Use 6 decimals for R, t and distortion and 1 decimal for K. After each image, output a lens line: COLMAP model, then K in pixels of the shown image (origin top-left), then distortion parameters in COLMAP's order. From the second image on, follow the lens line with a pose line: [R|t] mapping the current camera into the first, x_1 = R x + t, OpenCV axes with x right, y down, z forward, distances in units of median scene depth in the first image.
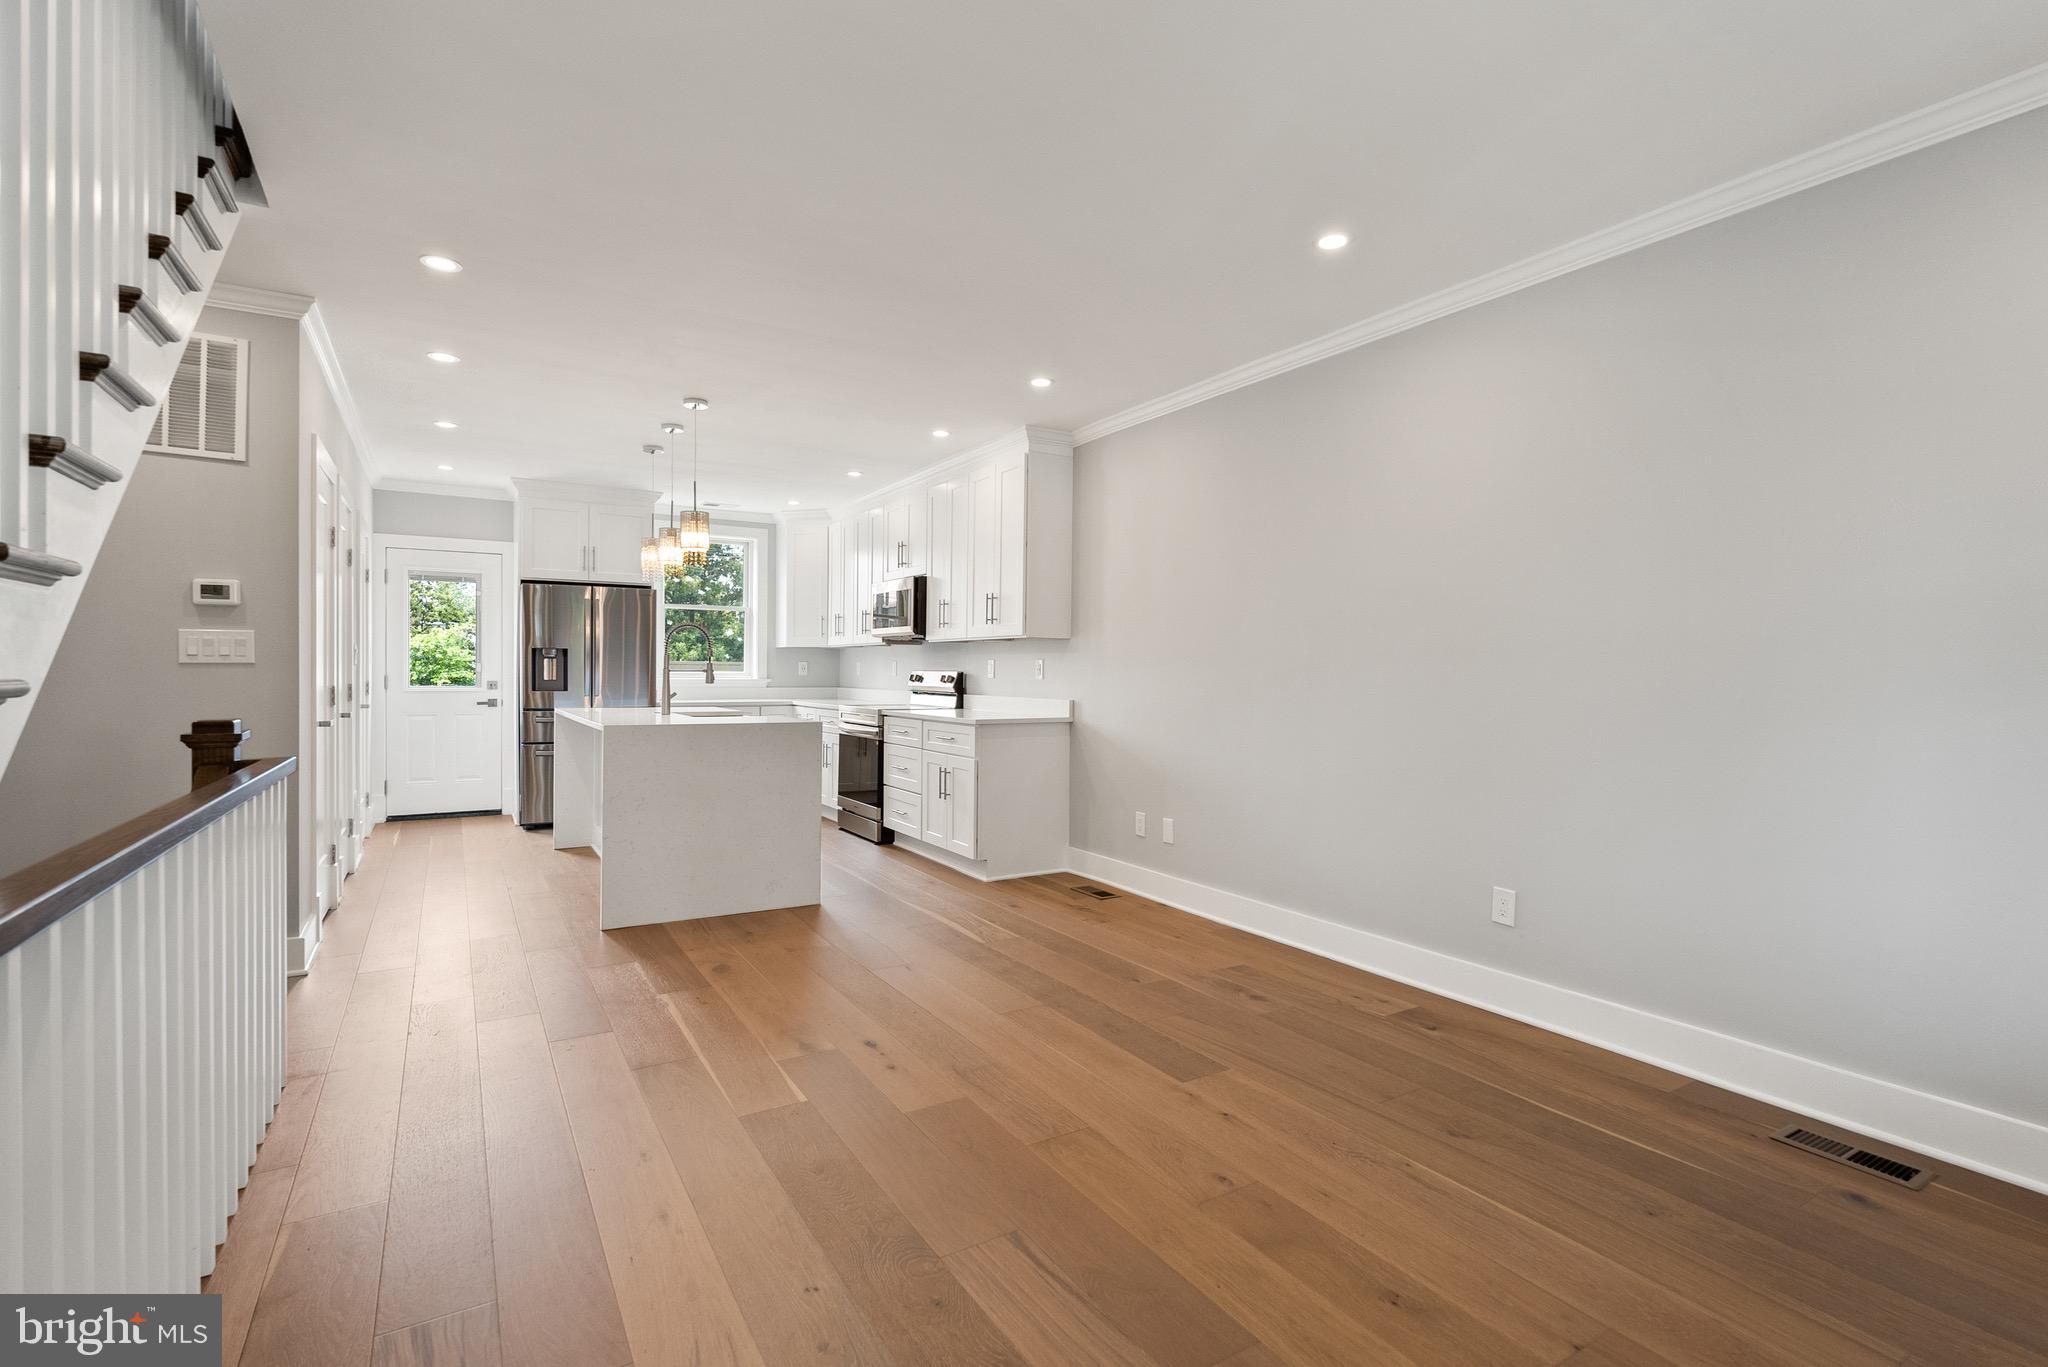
lens RADIAL K [[945.7, 0, 1024.0], [0, 945.7, 683.5], [0, 0, 1]] dist [-0.000745, -0.000018]
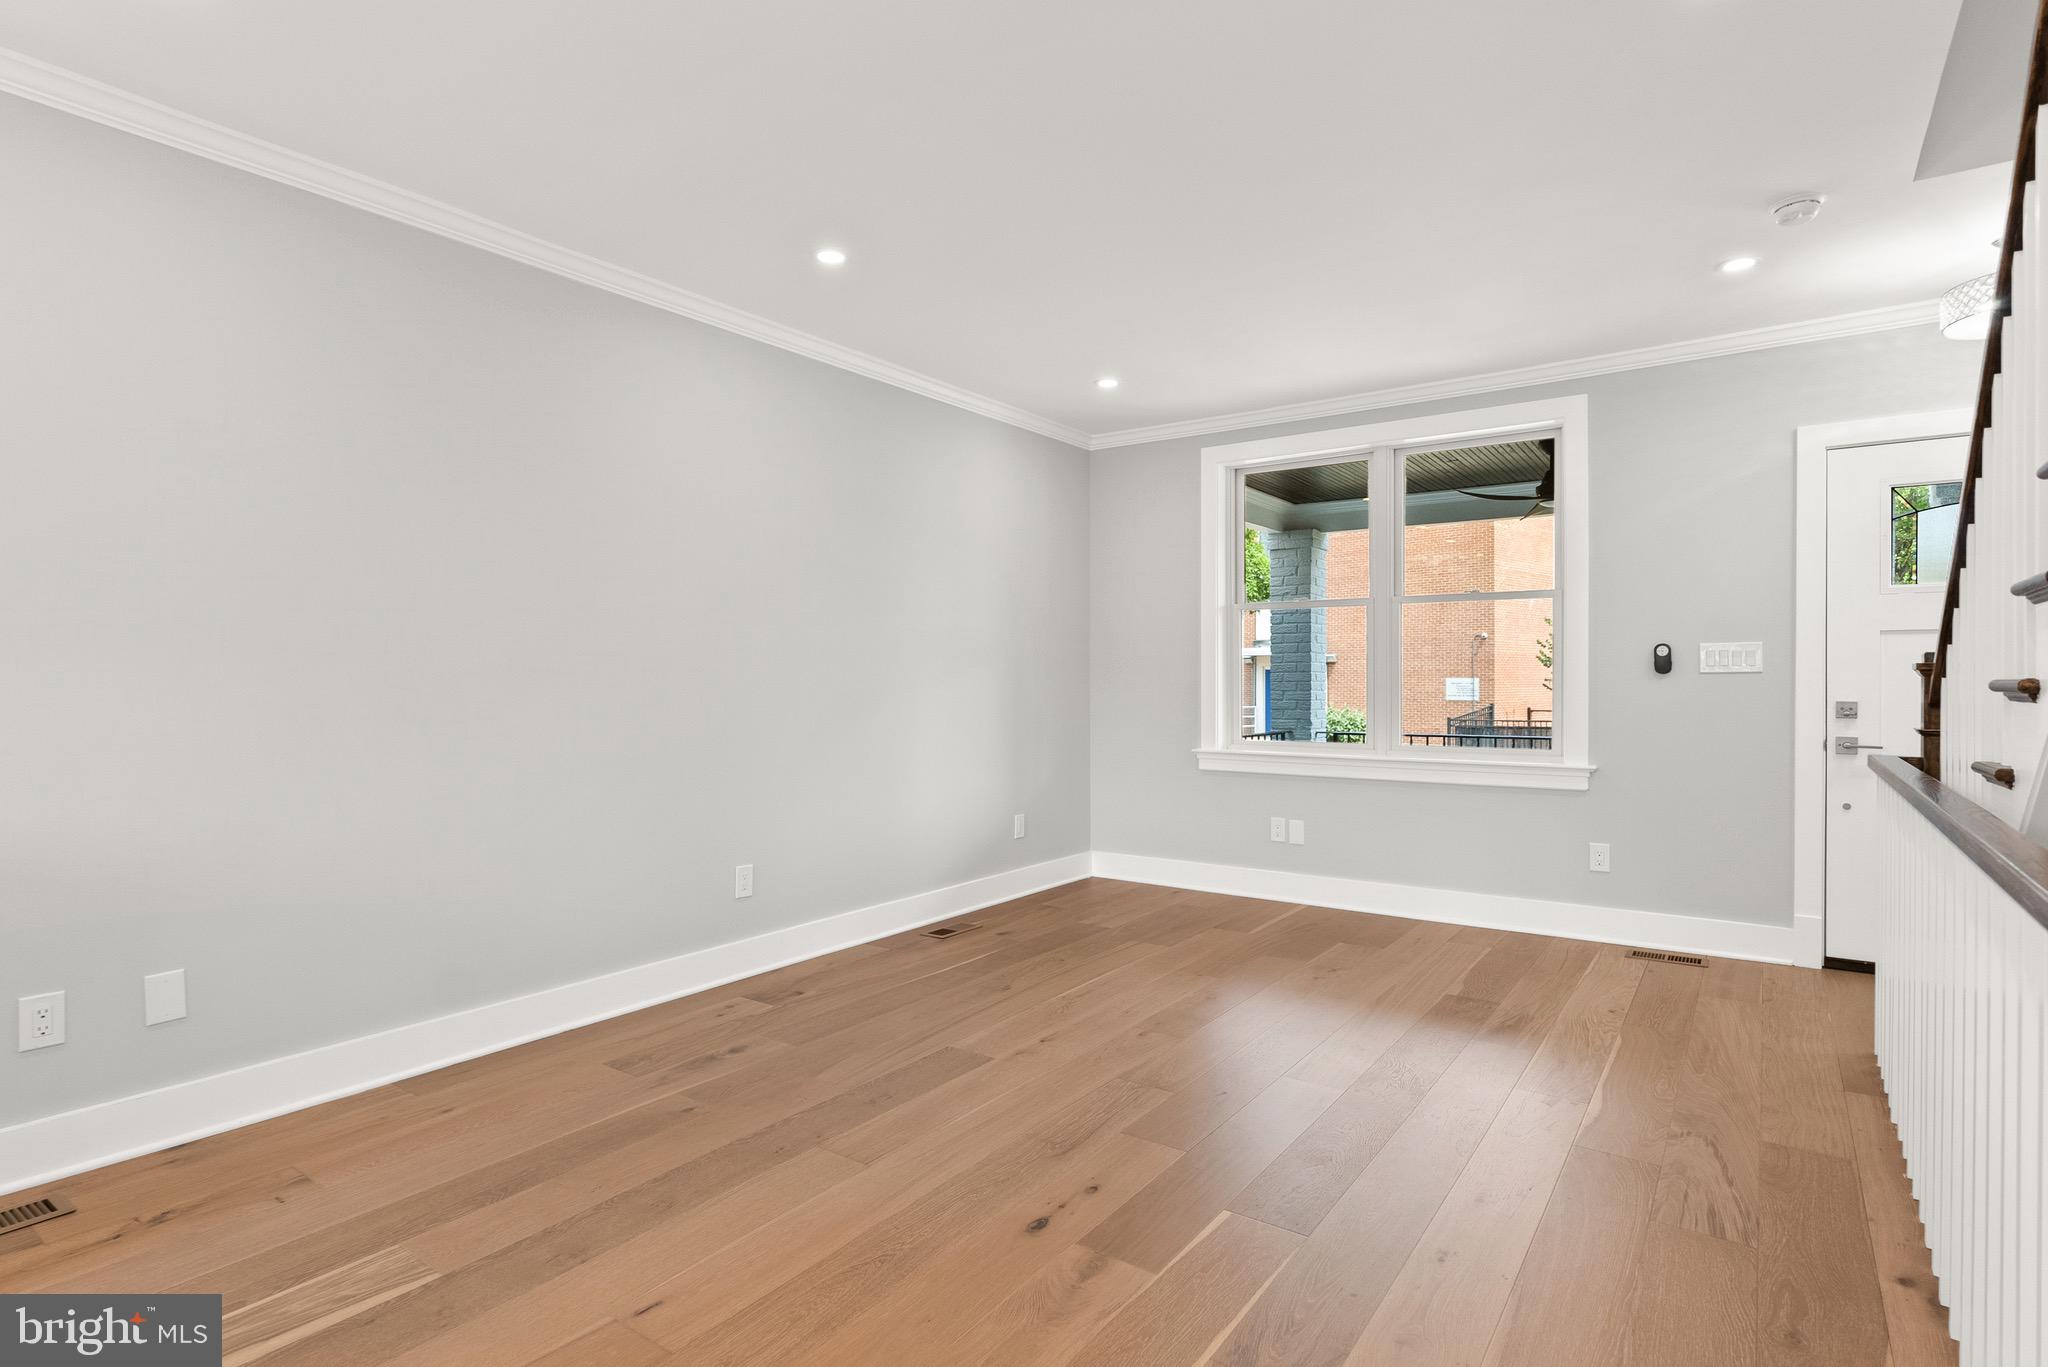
lens RADIAL K [[1054.3, 0, 1024.0], [0, 1054.3, 683.5], [0, 0, 1]] dist [-0.000016, -0.000065]
pose [[-0.396886, -0.011059, 0.917801, -0.779978], [0.009560, 0.999823, 0.016181, -0.016107], [-0.917818, 0.015196, -0.396710, 1.202552]]
